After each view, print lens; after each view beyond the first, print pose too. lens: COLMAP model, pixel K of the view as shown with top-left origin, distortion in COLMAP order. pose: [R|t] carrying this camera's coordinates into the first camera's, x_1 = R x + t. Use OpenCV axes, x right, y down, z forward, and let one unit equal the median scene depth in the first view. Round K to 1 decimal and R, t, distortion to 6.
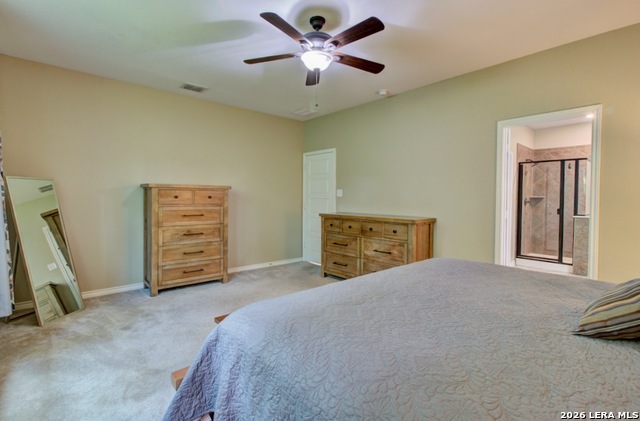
lens RADIAL K [[297.3, 0, 320.1], [0, 297.3, 203.2], [0, 0, 1]] dist [-0.000207, -0.000203]
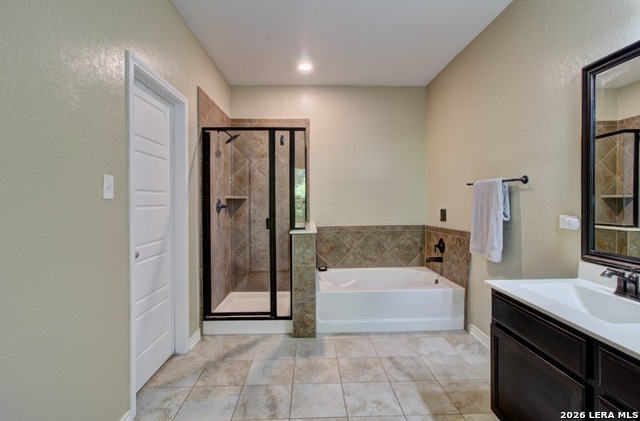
lens RADIAL K [[297.3, 0, 320.1], [0, 297.3, 203.2], [0, 0, 1]] dist [-0.000207, -0.000203]
pose [[0.636335, -0.018764, 0.771185, 0.395158], [0.028489, 0.999594, 0.000815, -0.005740], [-0.770887, 0.021452, 0.636611, 0.516425]]
